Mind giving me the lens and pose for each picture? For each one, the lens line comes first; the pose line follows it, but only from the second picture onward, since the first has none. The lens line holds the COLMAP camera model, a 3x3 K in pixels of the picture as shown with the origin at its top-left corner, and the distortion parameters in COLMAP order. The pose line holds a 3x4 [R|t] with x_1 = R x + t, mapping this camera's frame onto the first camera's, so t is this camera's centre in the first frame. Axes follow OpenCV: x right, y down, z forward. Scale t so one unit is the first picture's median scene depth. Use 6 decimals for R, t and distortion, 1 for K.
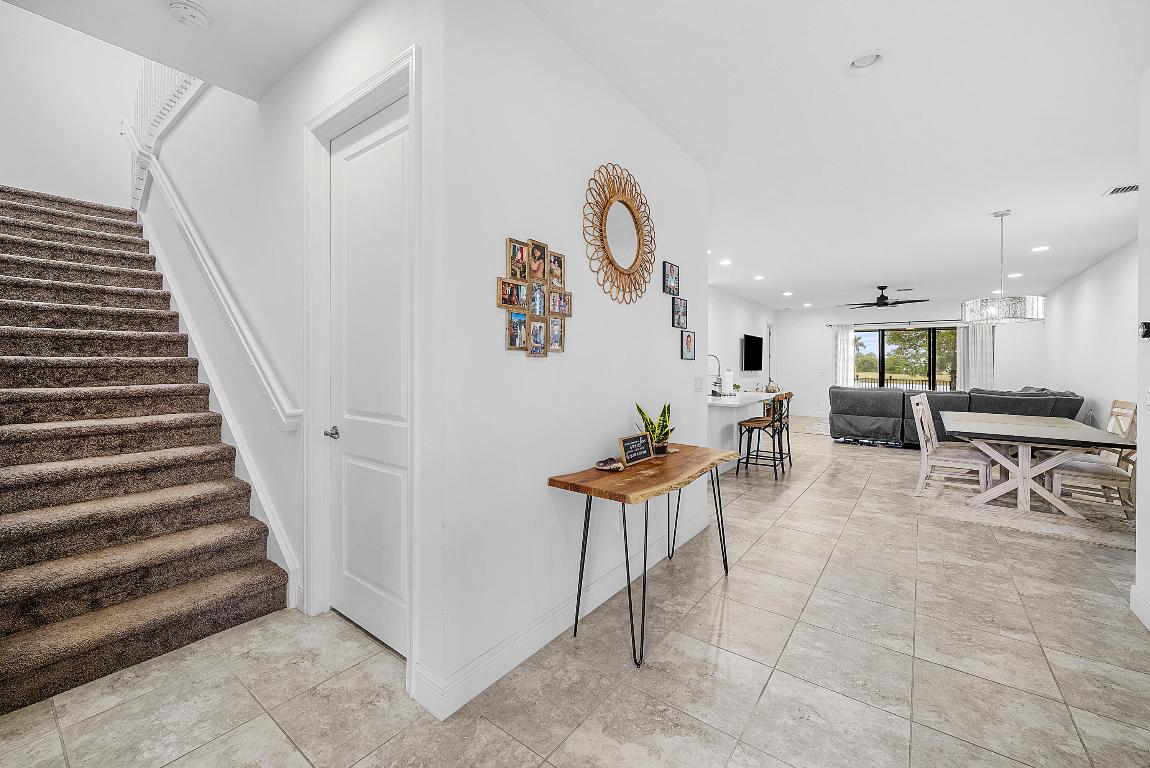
lens RADIAL K [[450.9, 0, 569.9], [0, 450.9, 366.7], [0, 0, 1]] dist [-0.001486, -0.000281]
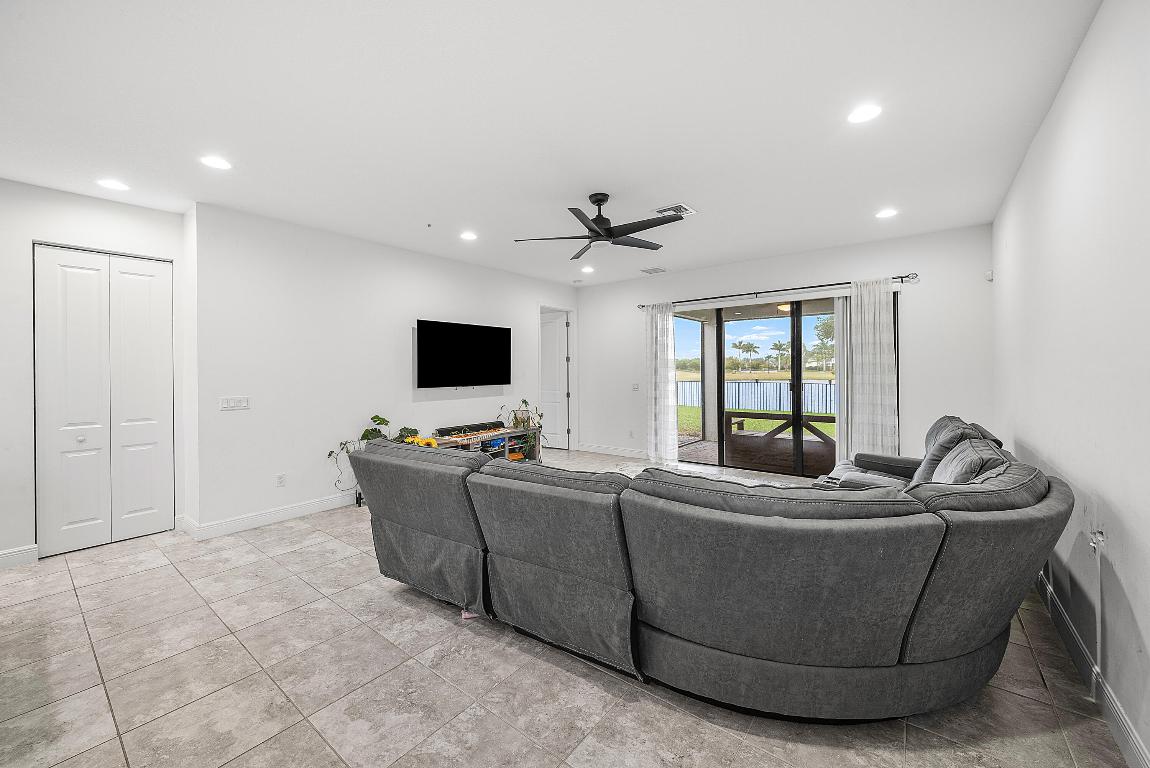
lens RADIAL K [[427.4, 0, 571.6], [0, 427.4, 368.2], [0, 0, 1]] dist [0.009323, -0.000112]
pose [[0.999303, -0.020954, -0.030880, 0.681649], [0.020725, 0.999755, -0.007719, -0.008731], [0.031034, 0.007073, 0.999493, 0.585667]]
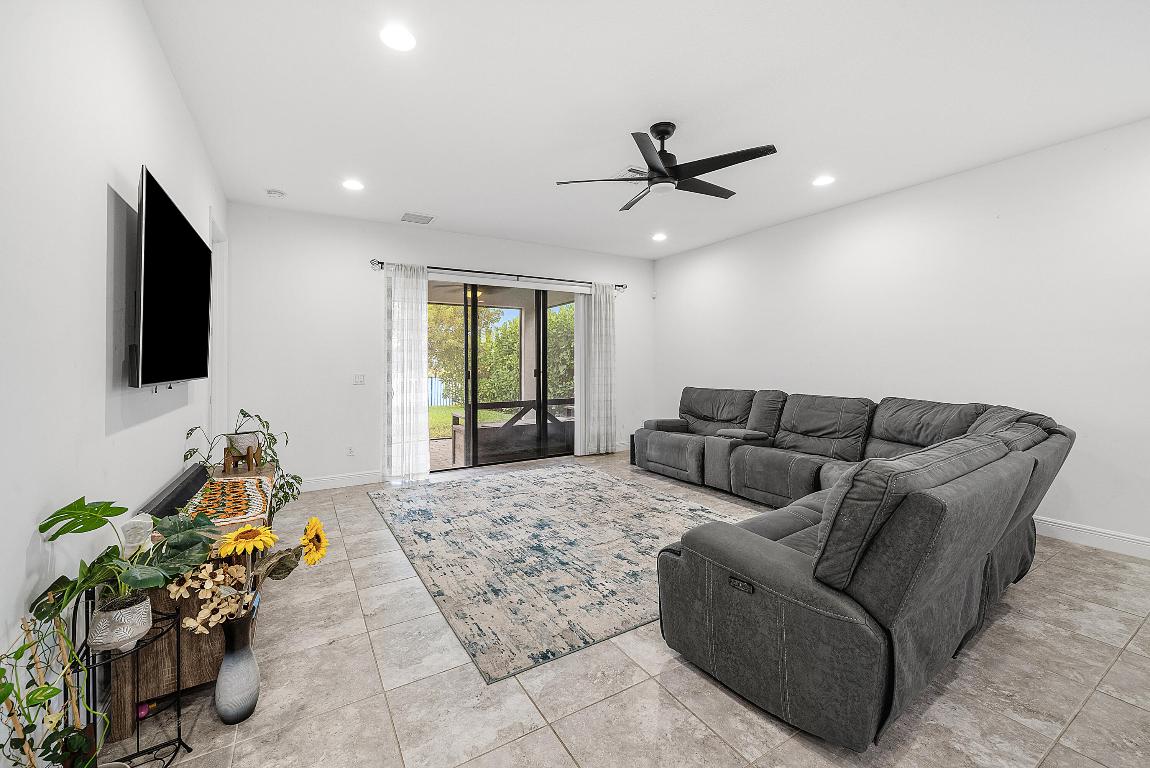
lens RADIAL K [[473.8, 0, 571.3], [0, 473.8, 357.6], [0, 0, 1]] dist [0.084062, -0.000075]
pose [[0.370278, 0.002173, 0.928918, 0.320658], [0.009051, 0.999941, -0.005947, 0.002918], [-0.928877, 0.010610, 0.370237, 0.925757]]
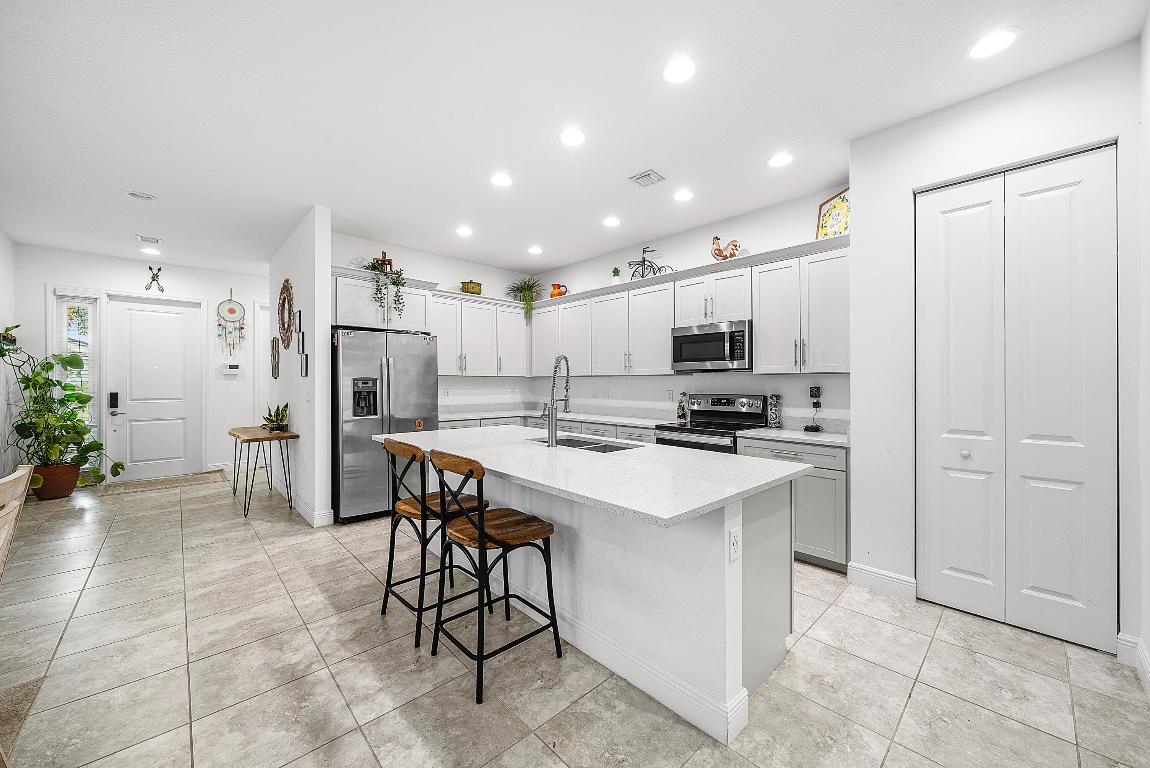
lens RADIAL K [[448.6, 0, 578.1], [0, 448.6, 381.3], [0, 0, 1]] dist [0.001381, 0.000019]
pose [[-0.174430, -0.009491, -0.984624, 0.542932], [-0.006989, 0.999940, -0.008400, 0.001655], [0.984645, 0.005416, -0.174486, 0.777511]]
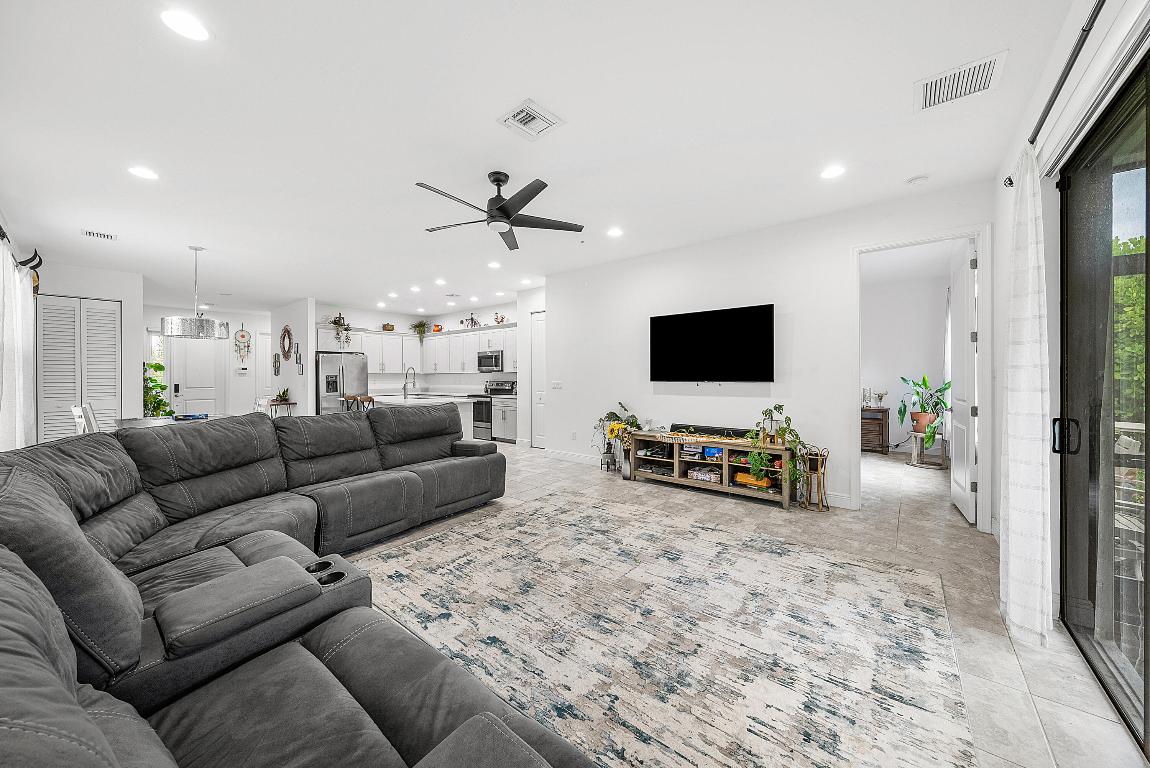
lens RADIAL K [[407.4, 0, 584.1], [0, 407.4, 374.8], [0, 0, 1]] dist [0.000645, -0.000019]
pose [[-0.023171, -0.008273, -0.999697, 1.050975], [0.000557, 0.999965, -0.008289, 0.003073], [0.999731, -0.000749, -0.023165, 1.082729]]
